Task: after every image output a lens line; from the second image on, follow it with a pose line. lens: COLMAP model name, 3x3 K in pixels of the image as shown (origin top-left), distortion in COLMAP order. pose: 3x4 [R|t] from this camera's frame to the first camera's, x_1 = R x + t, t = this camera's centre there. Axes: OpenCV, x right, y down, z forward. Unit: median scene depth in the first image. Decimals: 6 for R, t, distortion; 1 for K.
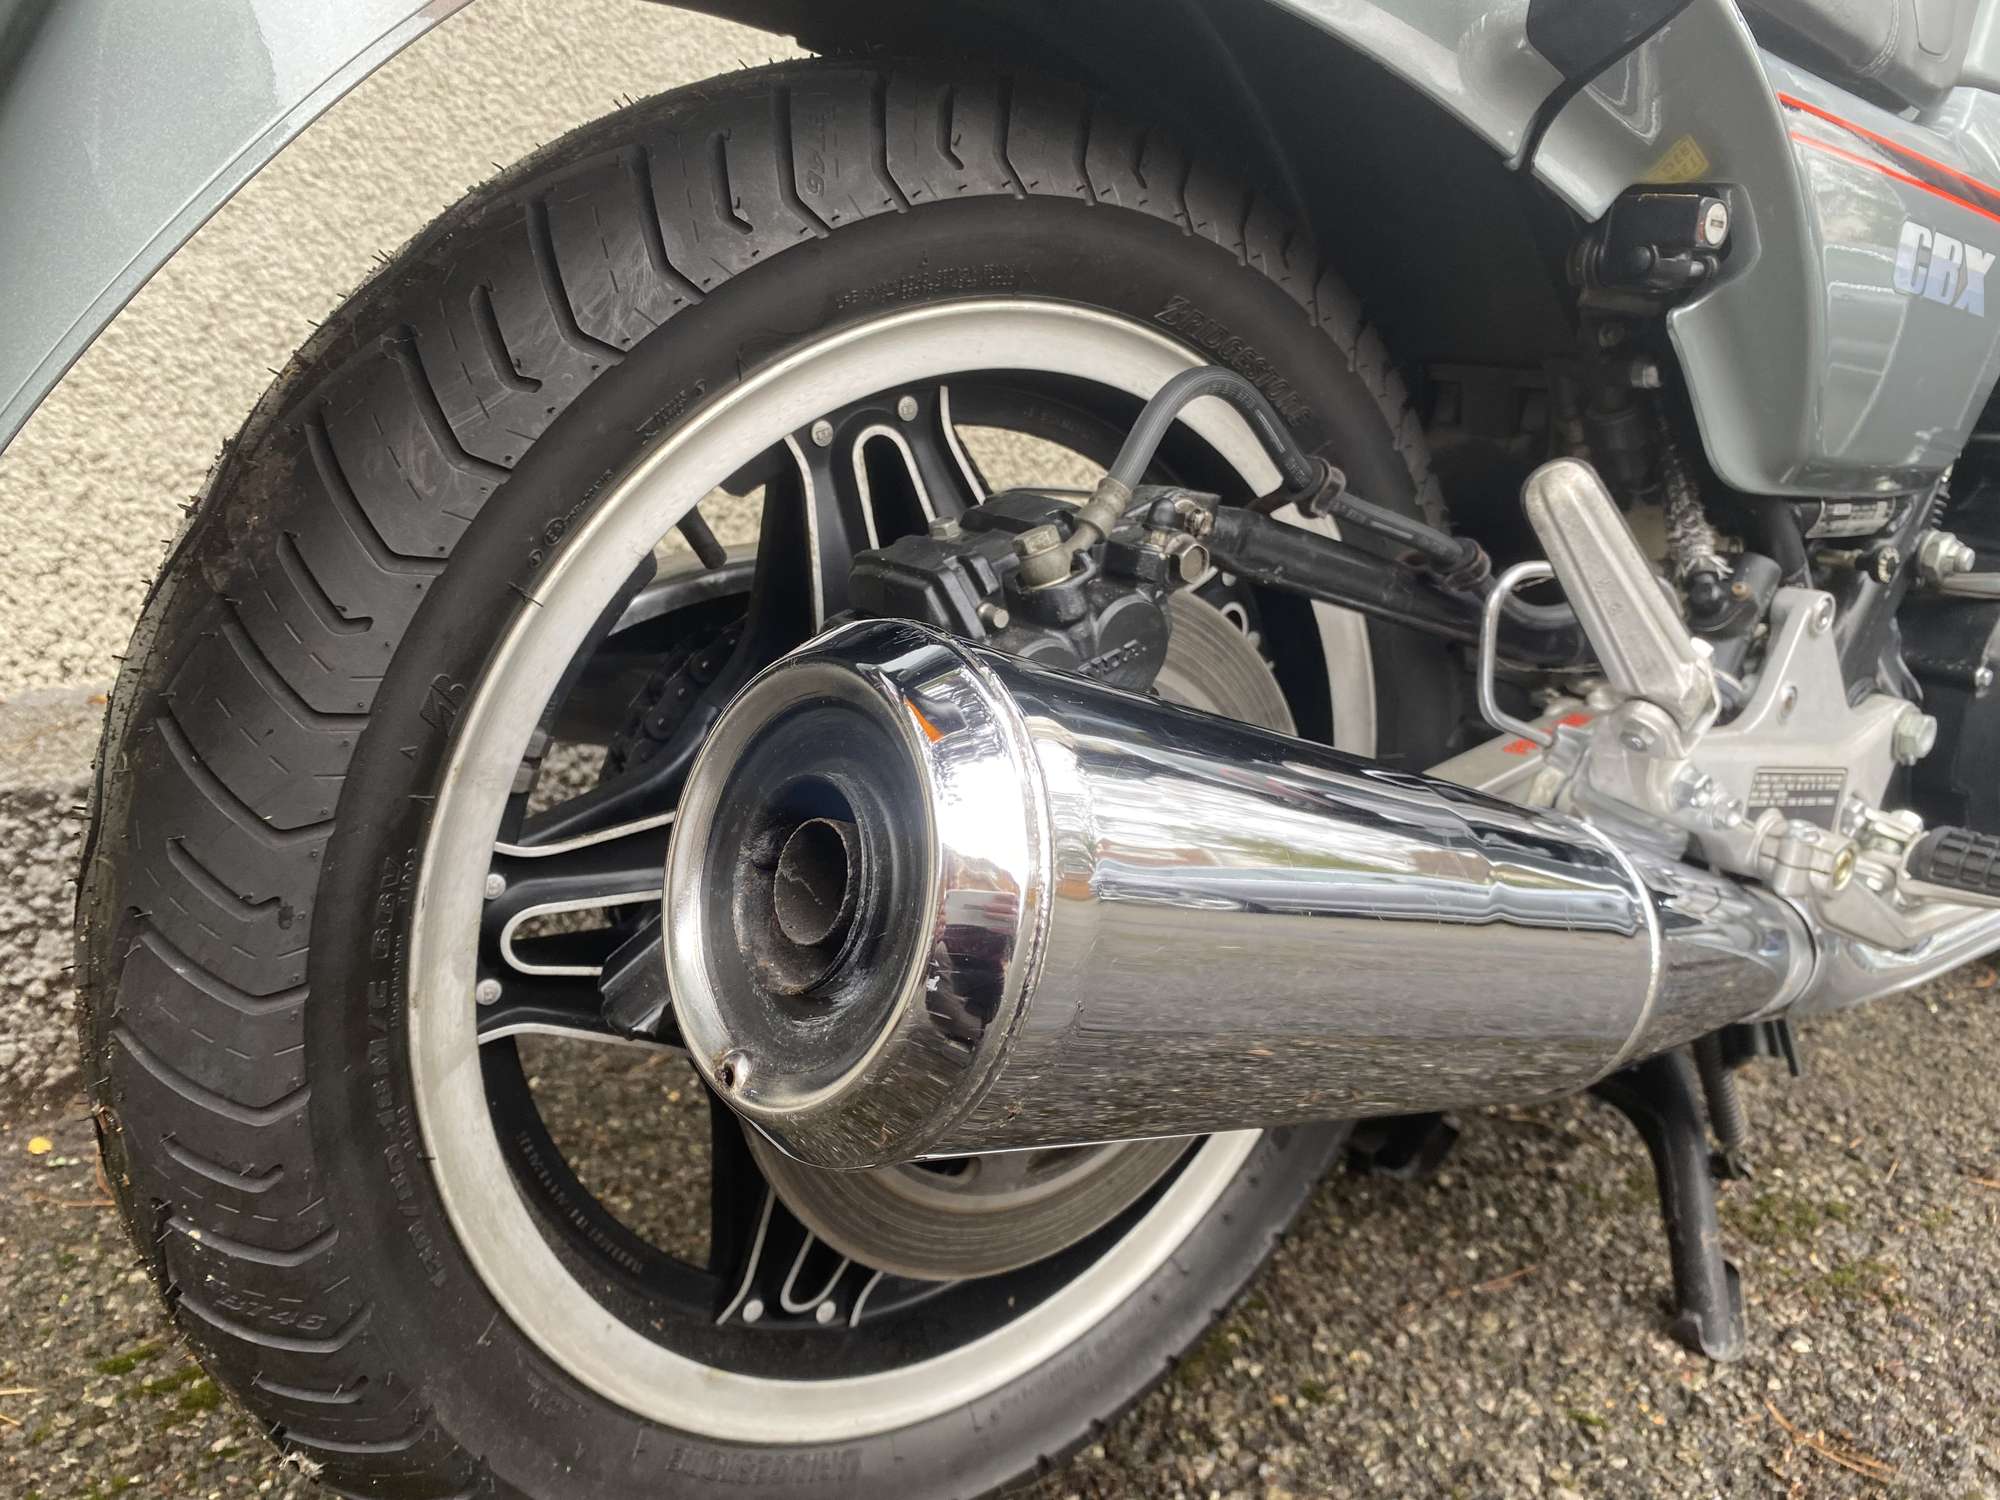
lens RADIAL K [[1550.9, 0, 1000.8], [0, 1550.9, 767.2], [0, 0, 1]] dist [0.007131, -0.005733]
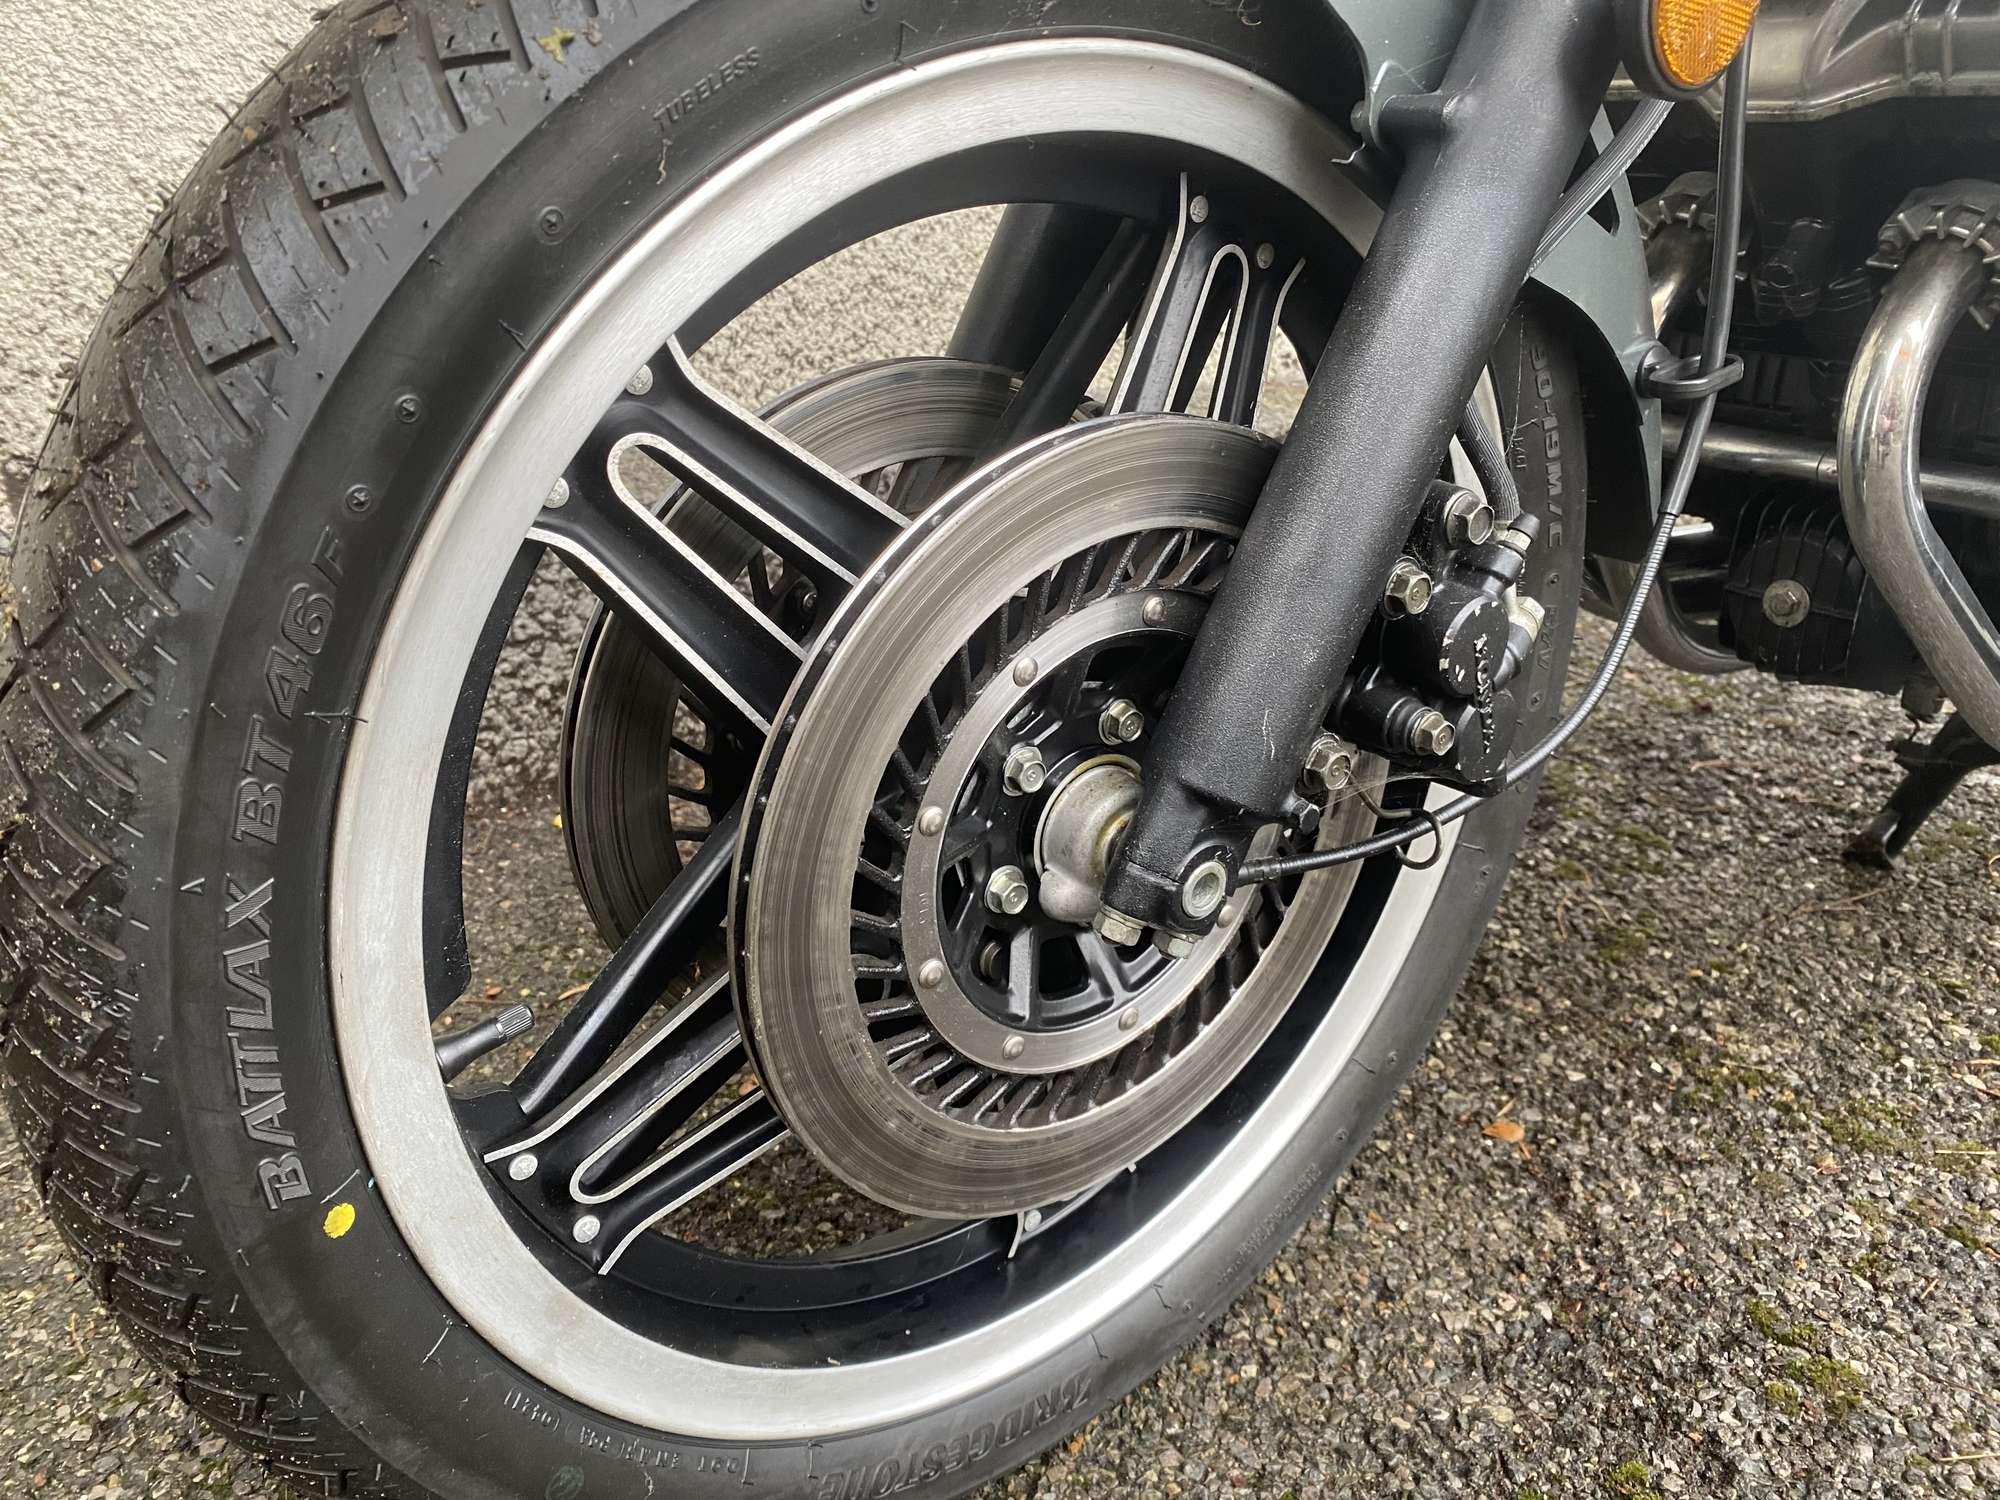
lens RADIAL K [[1550.9, 0, 992.3], [0, 1550.9, 741.1], [0, 0, 1]] dist [0.007131, -0.005733]
pose [[0.999936, -0.009573, -0.006088, -0.333569], [0.009883, 0.998534, 0.053222, 0.144420], [0.005570, -0.053279, 0.998564, -0.189563]]
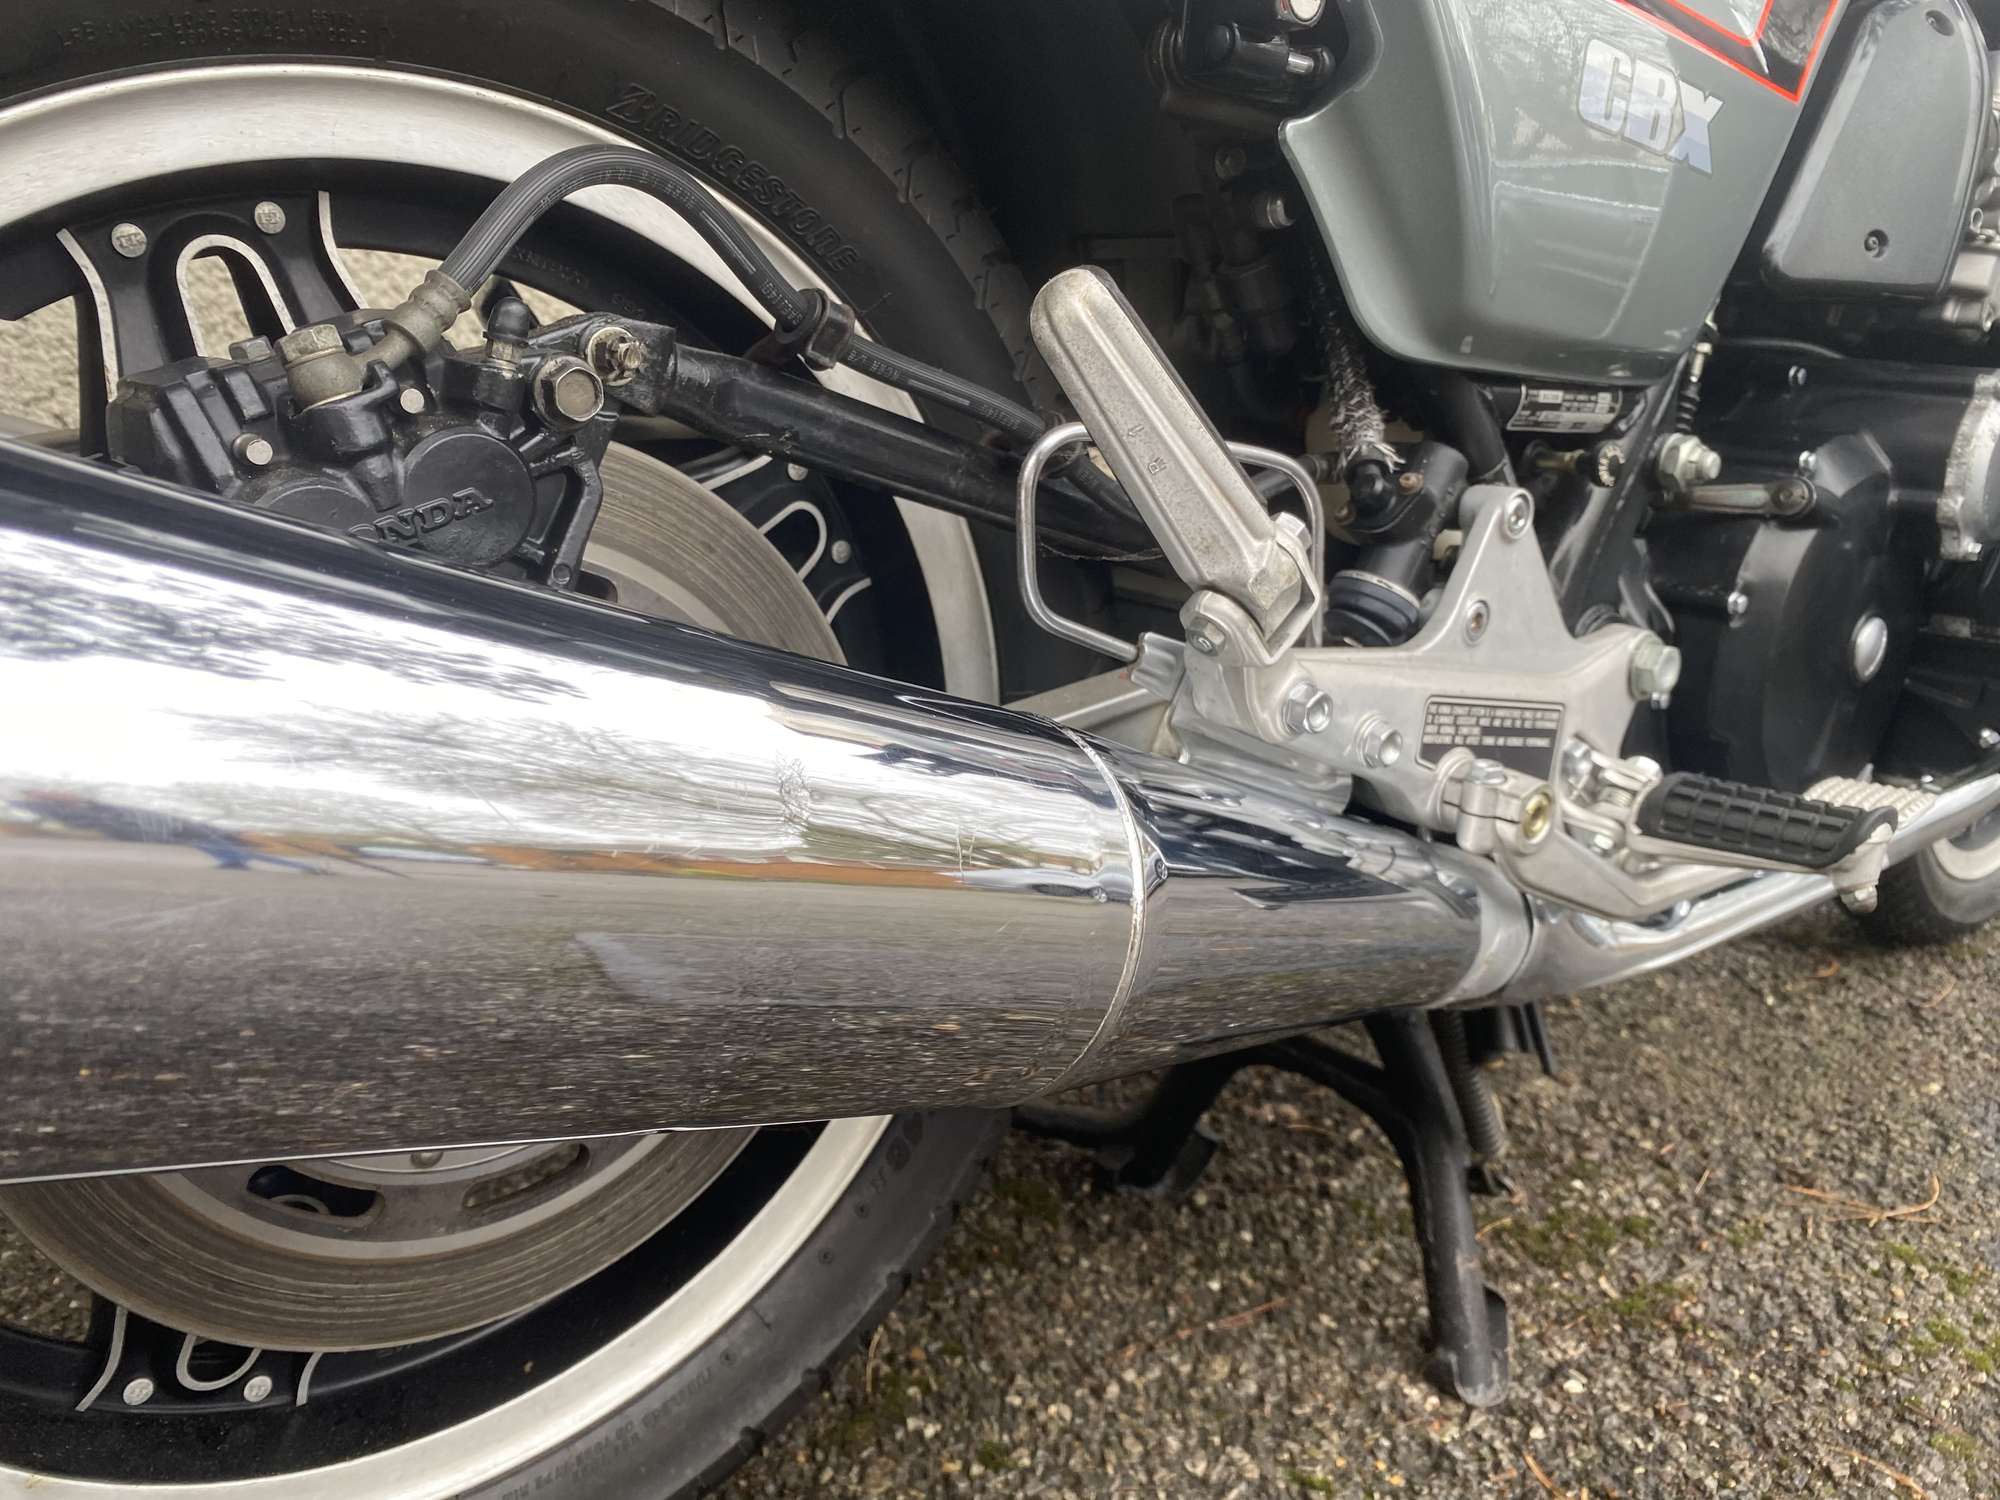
lens RADIAL K [[1550.9, 0, 992.6], [0, 1550.9, 747.1], [0, 0, 1]] dist [0.007131, -0.005733]
pose [[0.999429, -0.008689, 0.032652, 0.163944], [0.009430, 0.999700, -0.022599, 0.031657], [-0.032446, 0.022894, 0.999211, 0.133411]]
